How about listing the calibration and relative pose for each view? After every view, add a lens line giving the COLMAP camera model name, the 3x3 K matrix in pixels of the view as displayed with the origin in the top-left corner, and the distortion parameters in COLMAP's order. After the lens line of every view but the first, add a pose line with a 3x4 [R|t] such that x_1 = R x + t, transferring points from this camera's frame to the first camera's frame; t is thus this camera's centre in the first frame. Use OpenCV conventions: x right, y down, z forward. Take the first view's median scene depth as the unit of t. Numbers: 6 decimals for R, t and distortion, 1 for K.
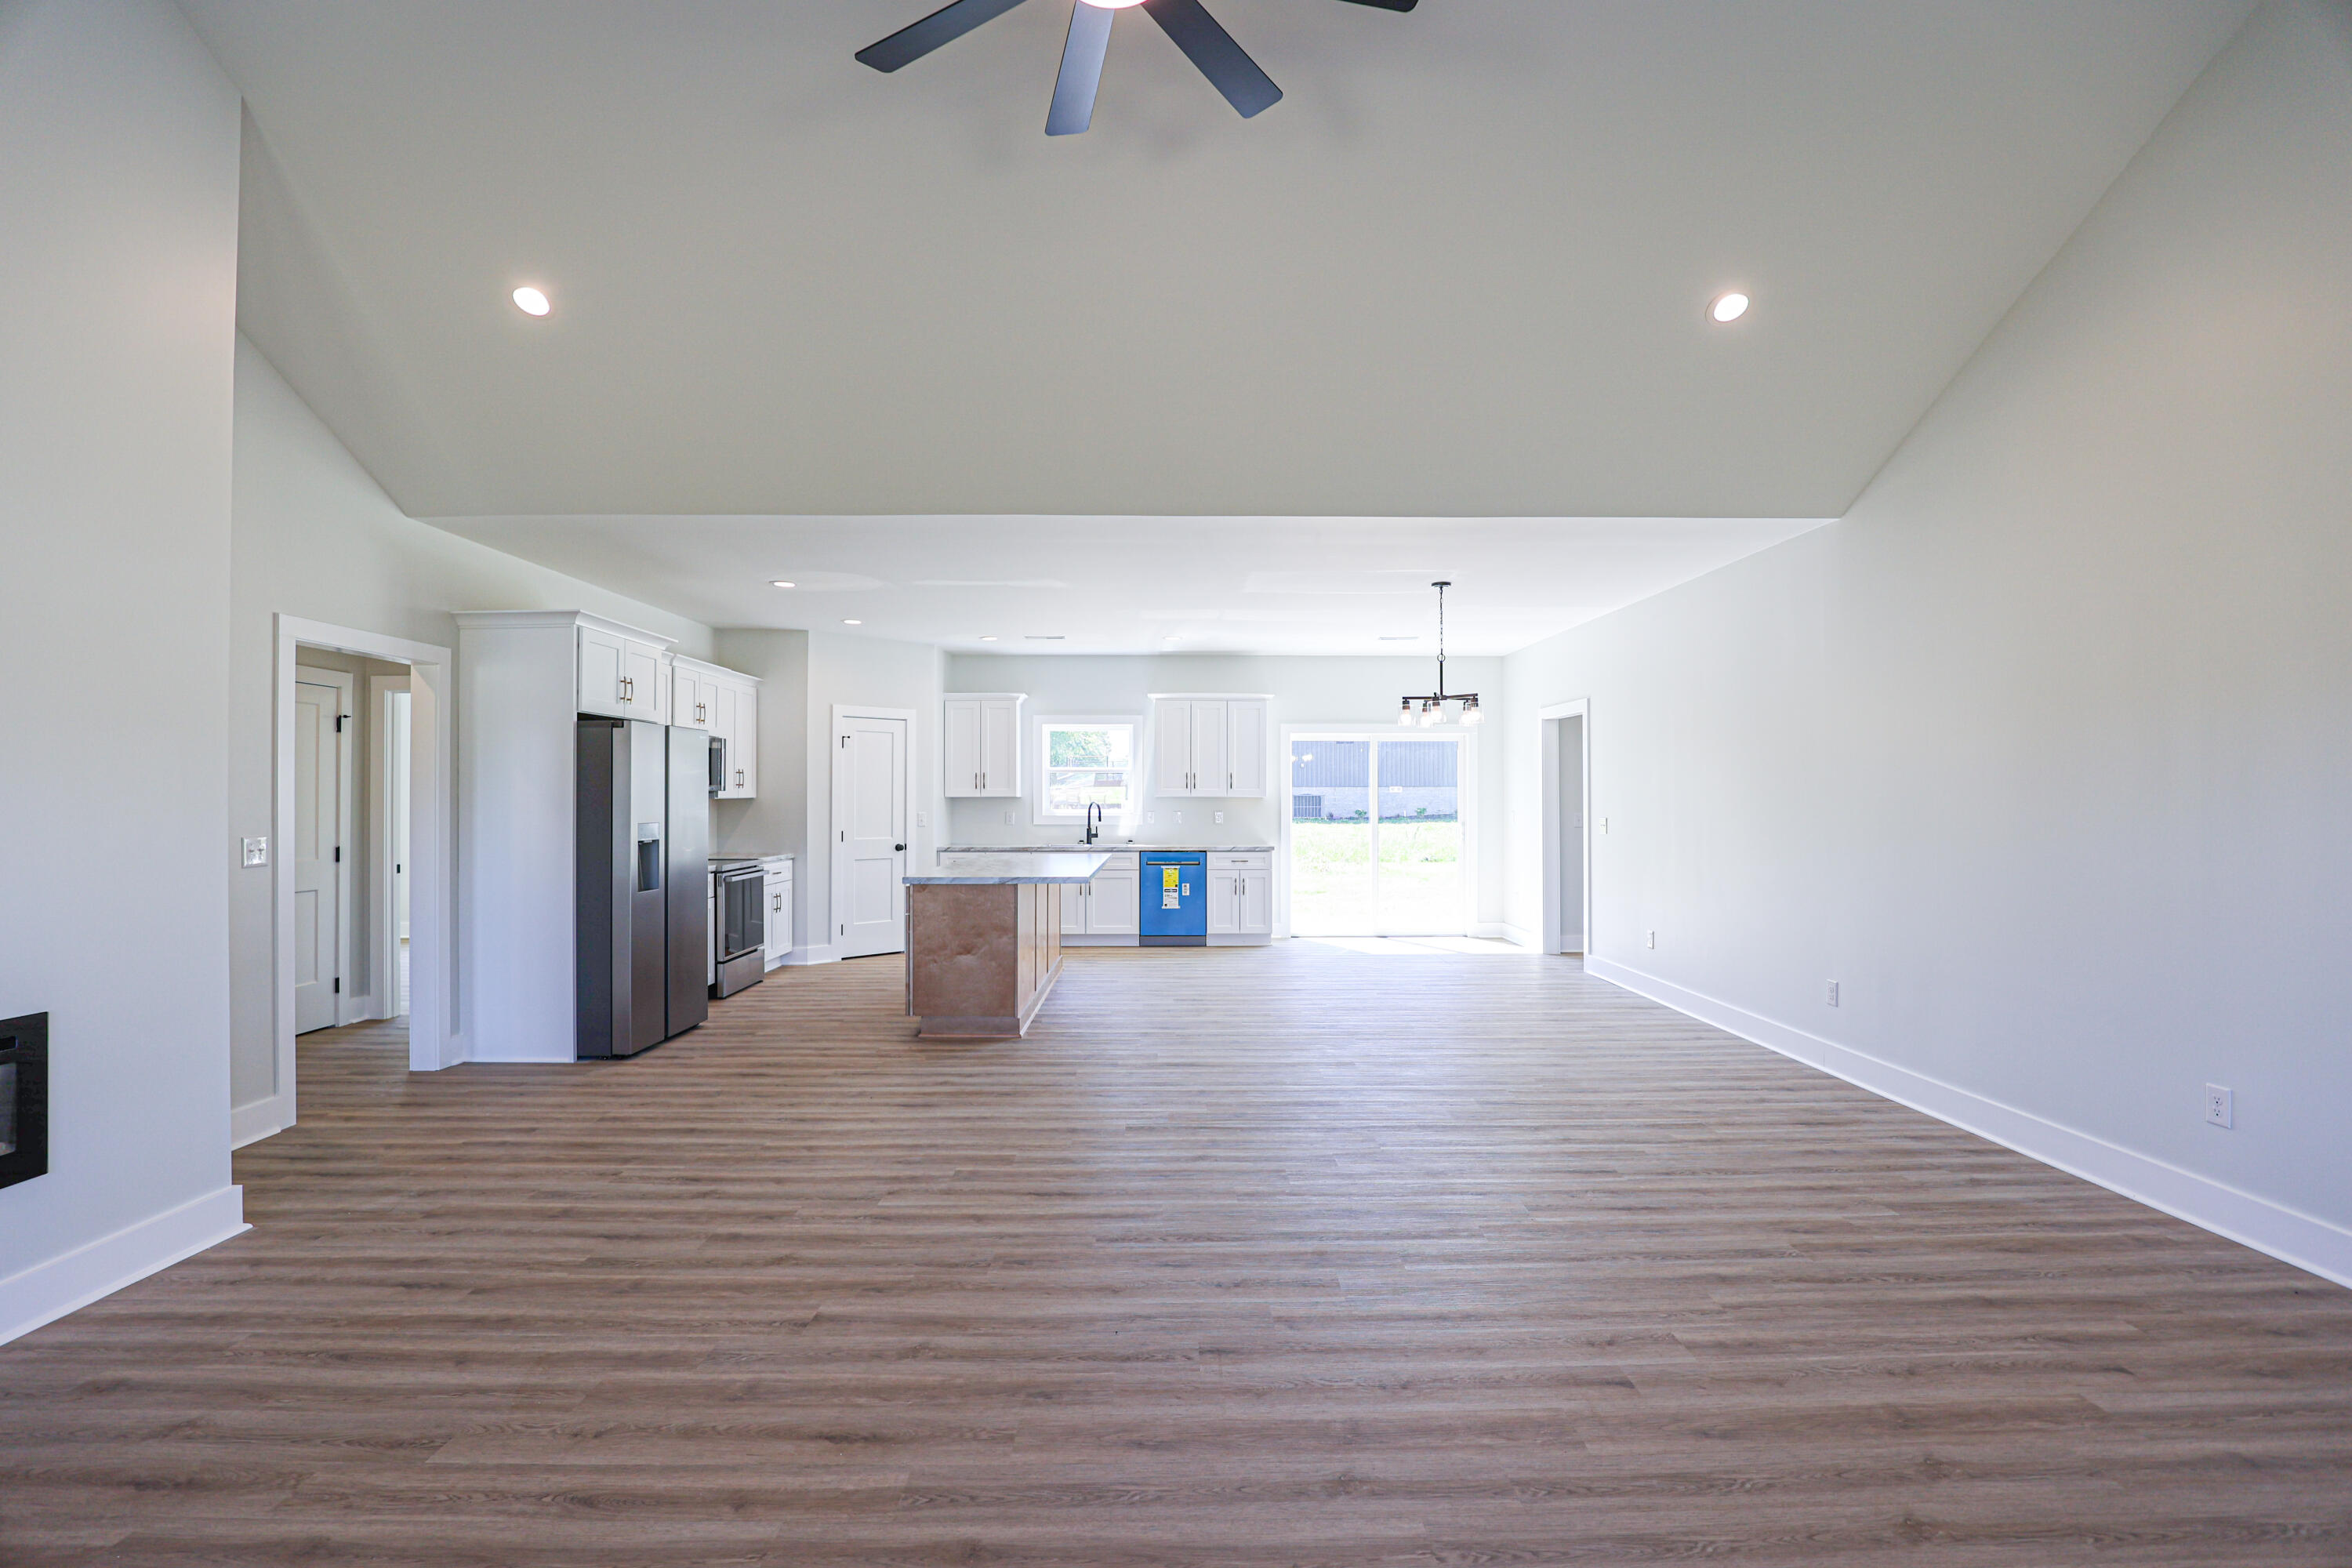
lens RADIAL K [[1093.7, 0, 1166.2], [0, 1093.7, 763.2], [0, 0, 1]] dist [-0.022694, 0.000986]
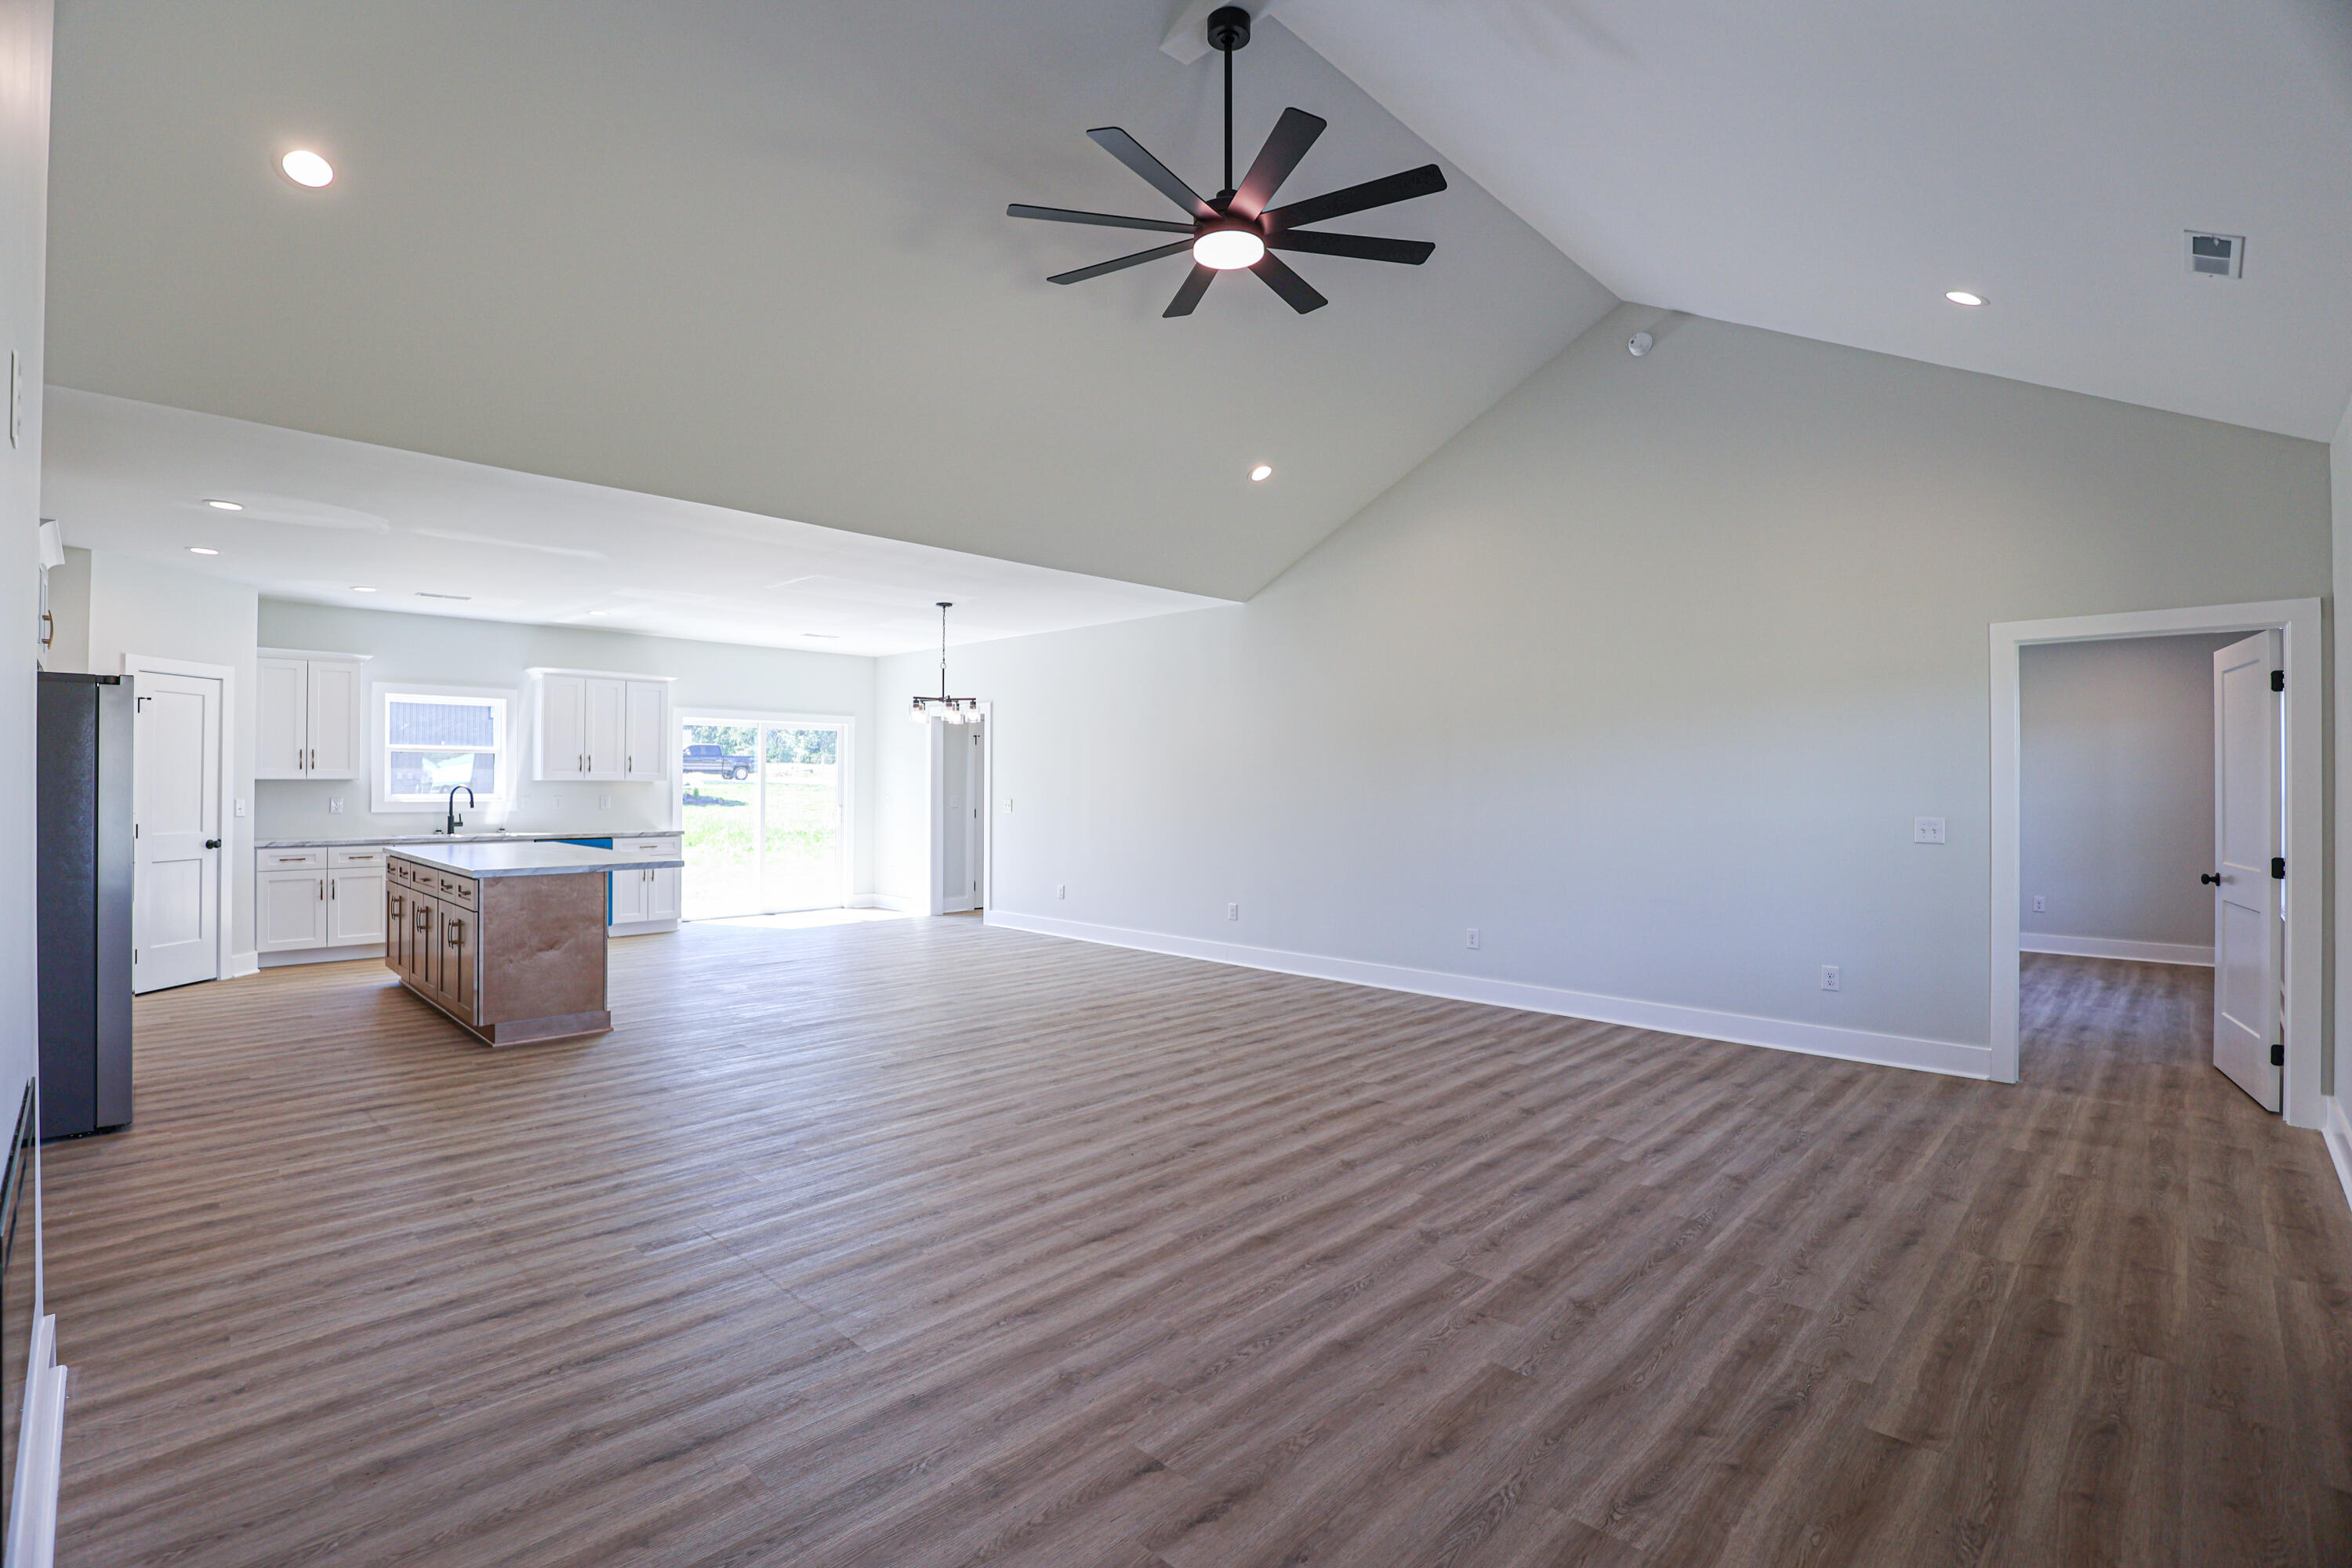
lens RADIAL K [[1093.7, 0, 1166.2], [0, 1093.7, 763.2], [0, 0, 1]] dist [-0.022694, 0.000986]
pose [[0.704473, 0.016891, 0.709530, -0.331125], [-0.027223, 0.999624, 0.003231, -0.000817], [-0.709208, -0.021591, 0.704668, -0.013278]]
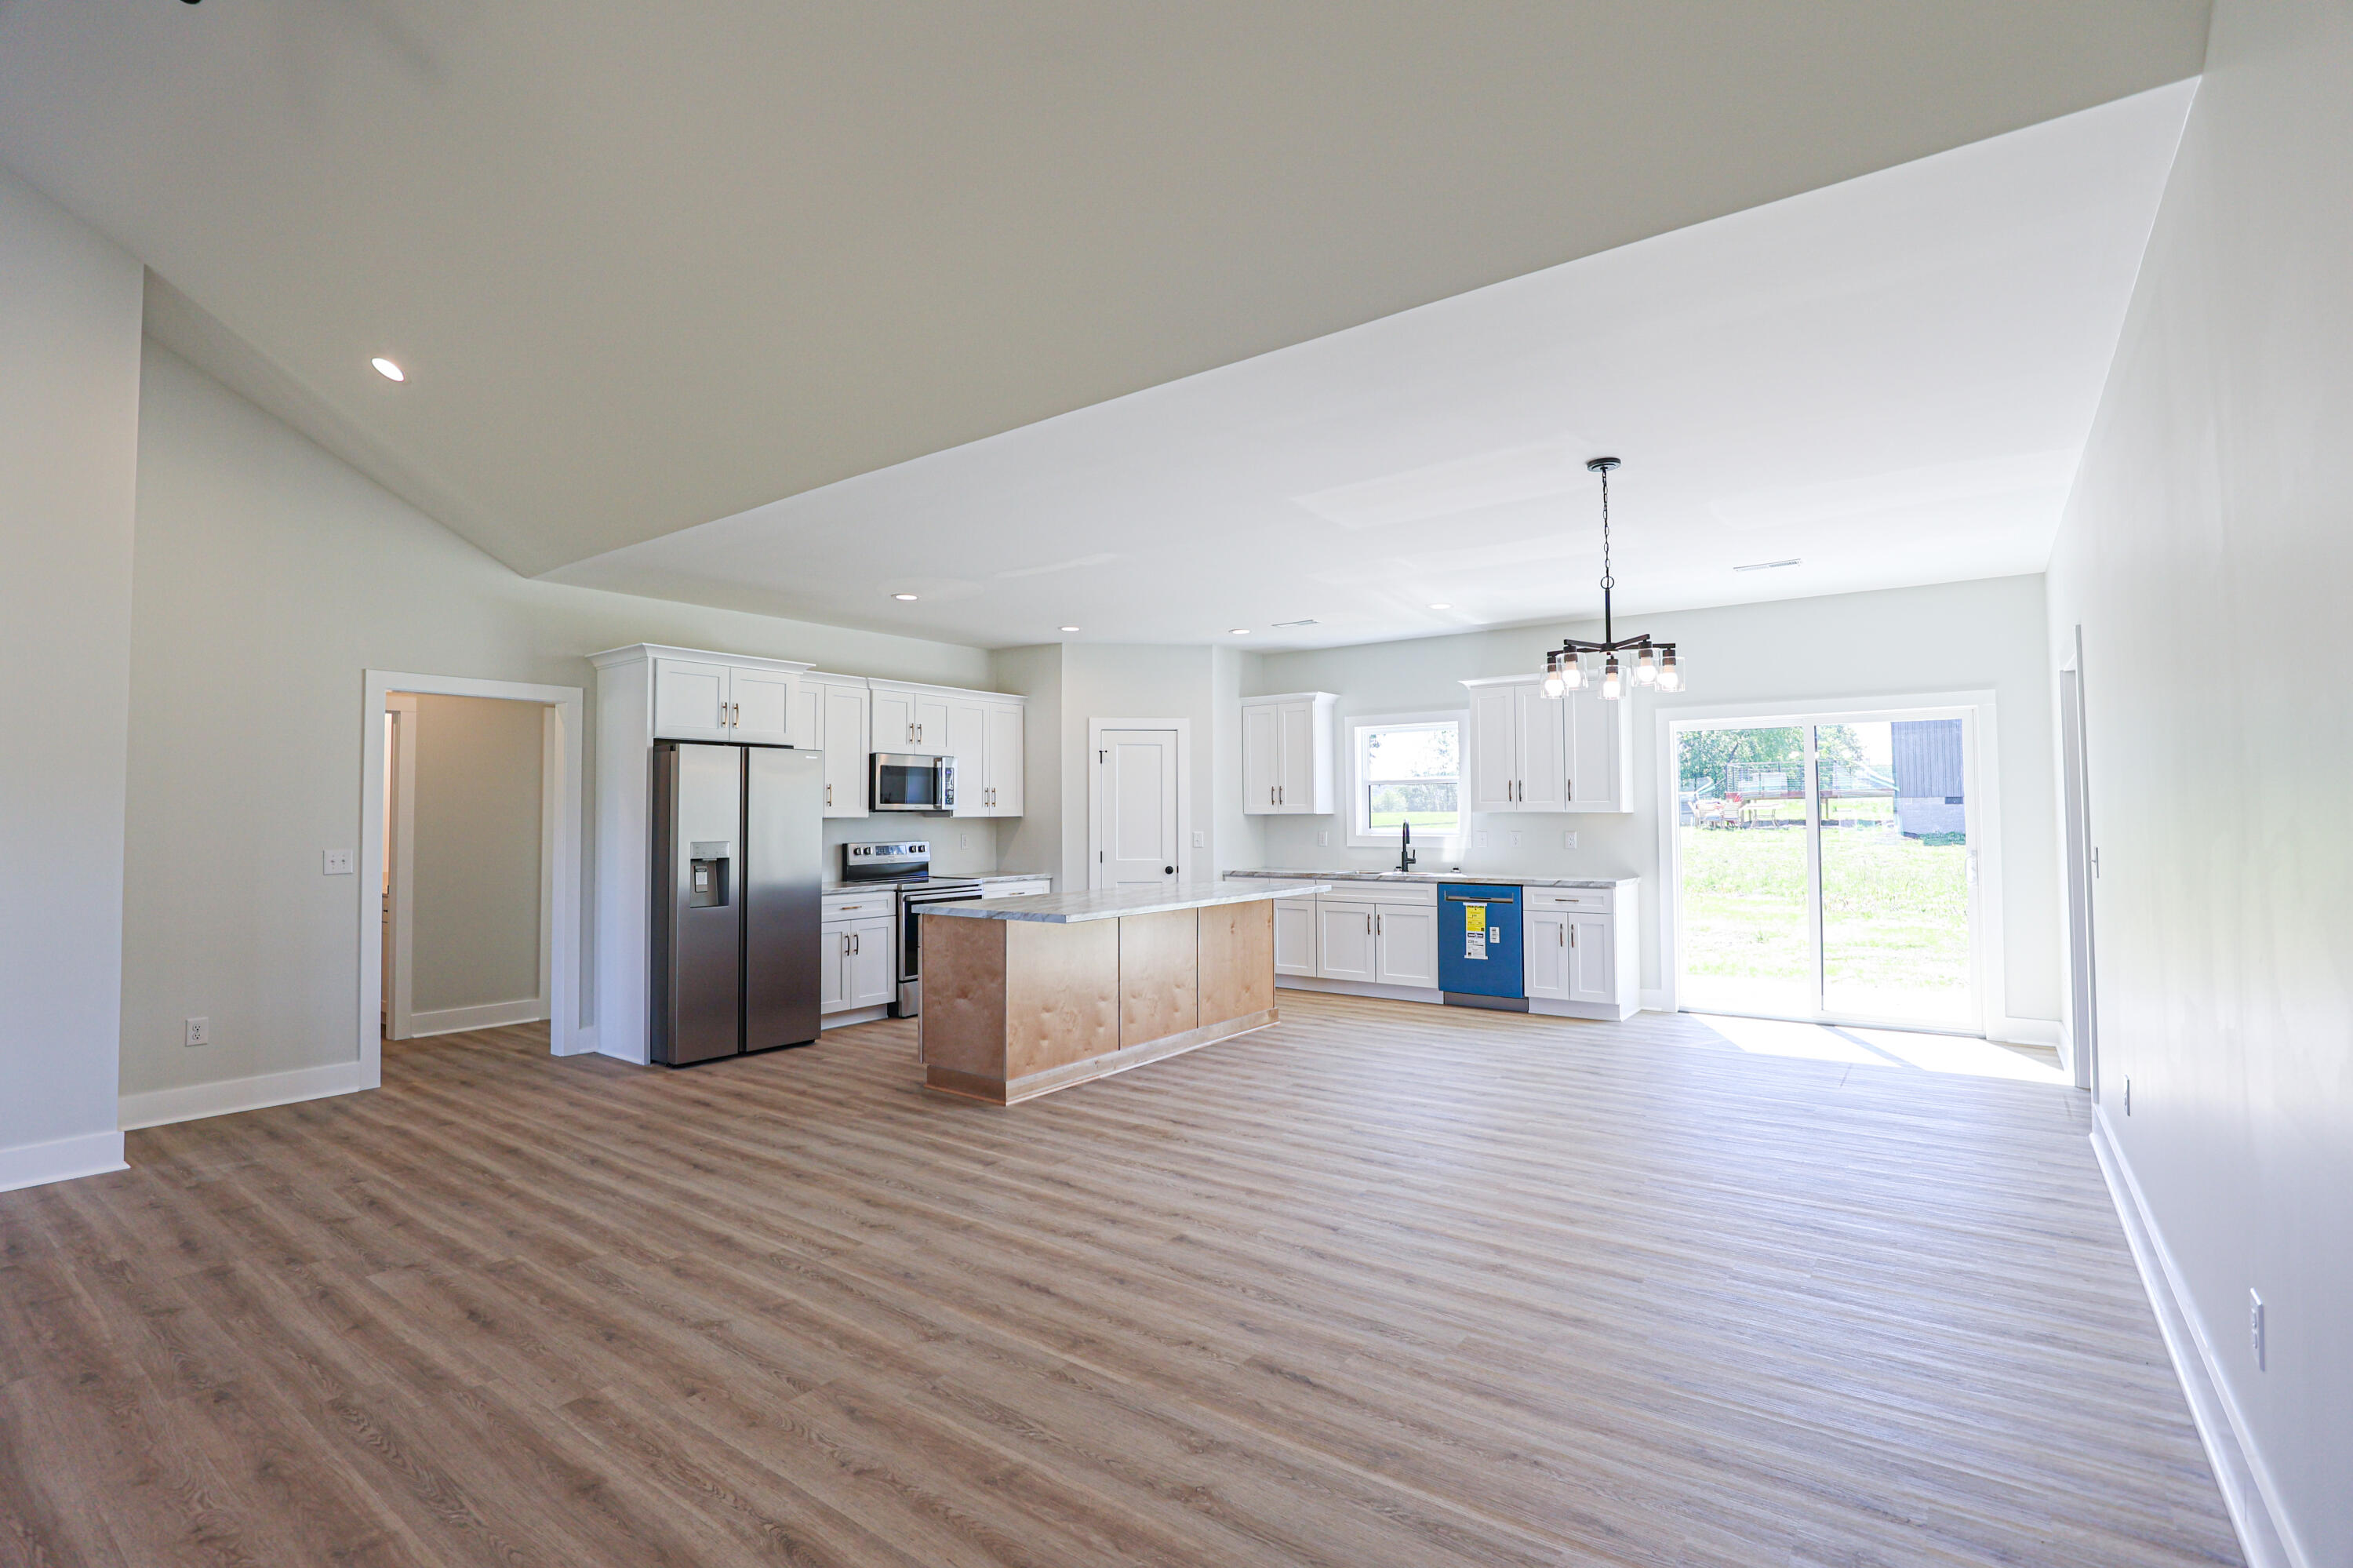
lens RADIAL K [[1094.2, 0, 1166.7], [0, 1094.2, 763.2], [0, 0, 1]] dist [-0.022694, 0.000986]
pose [[0.795520, -0.032746, -0.605042, 0.331789], [0.023534, 0.999455, -0.023150, 0.009745], [0.605470, 0.004177, 0.795857, 0.289741]]
